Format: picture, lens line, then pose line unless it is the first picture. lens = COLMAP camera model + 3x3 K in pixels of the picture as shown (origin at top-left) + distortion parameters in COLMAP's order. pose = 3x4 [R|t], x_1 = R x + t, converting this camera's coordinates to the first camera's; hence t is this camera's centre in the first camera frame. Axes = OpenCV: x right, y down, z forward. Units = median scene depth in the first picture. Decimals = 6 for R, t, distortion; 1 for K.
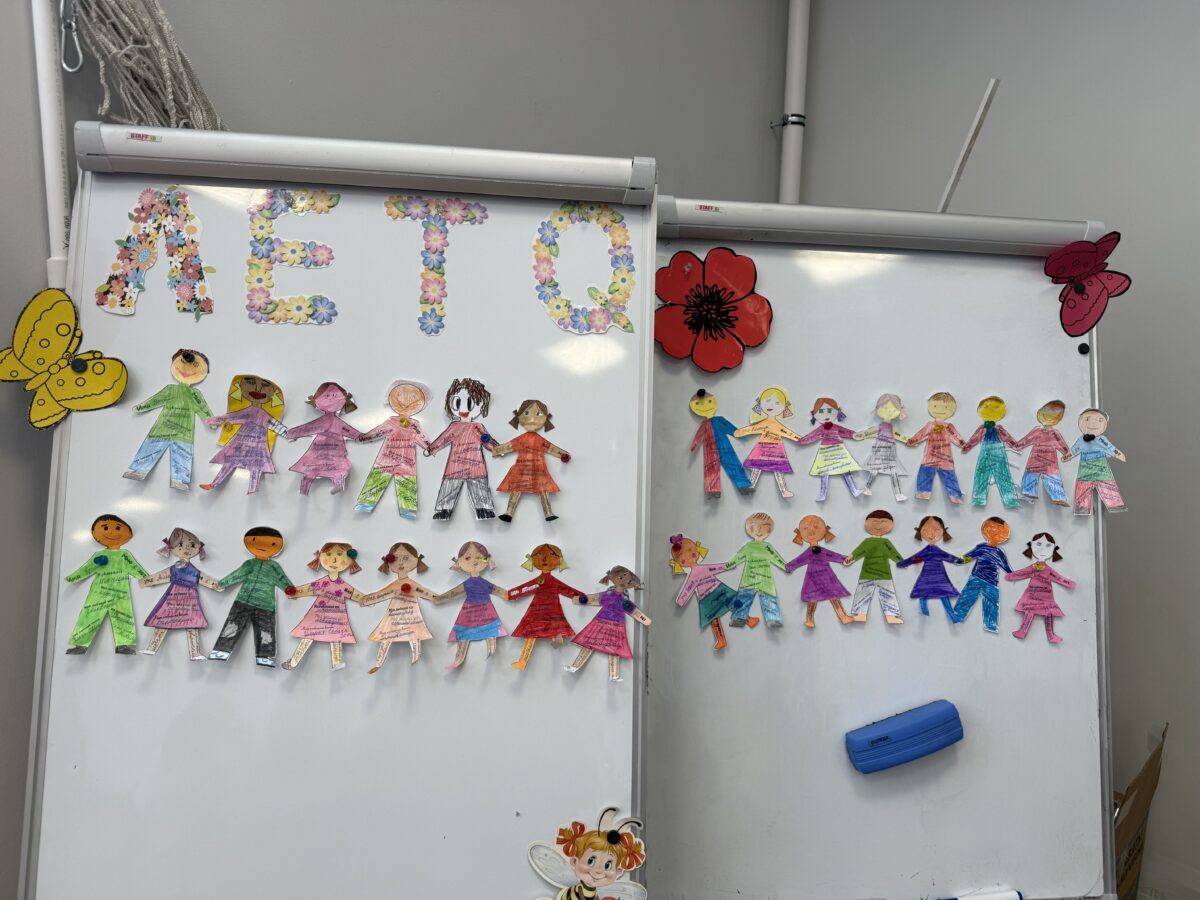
lens RADIAL K [[802.1, 0, 600.0], [0, 802.1, 450.0], [0, 0, 1]] dist [-0.009404, -0.001826]
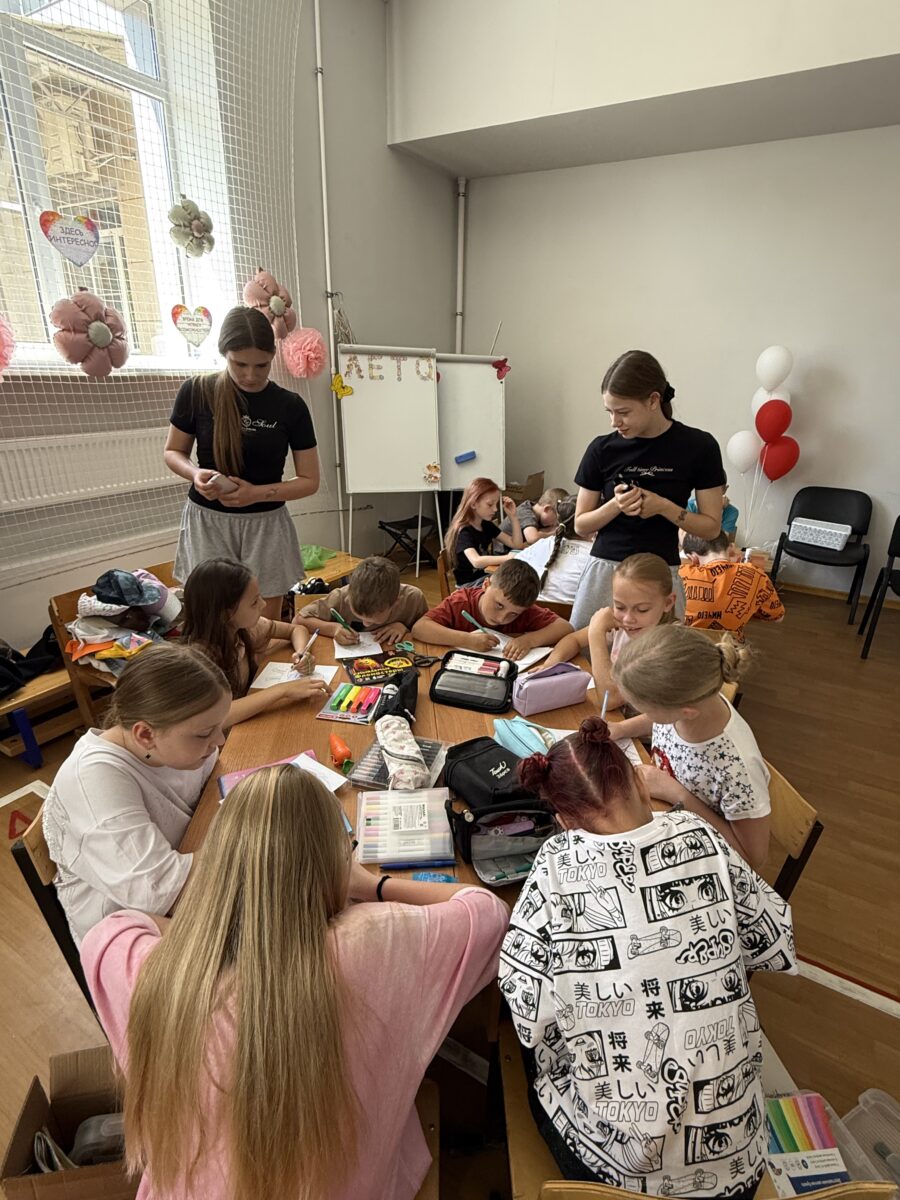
lens RADIAL K [[596.8, 0, 450.0], [0, 596.8, 600.0], [0, 0, 1]] dist [0.000651, 0.000039]
pose [[0.978265, -0.085637, 0.188848, -0.804204], [0.044902, 0.976613, 0.210266, 0.509966], [-0.202438, -0.197216, 0.959231, -3.531327]]
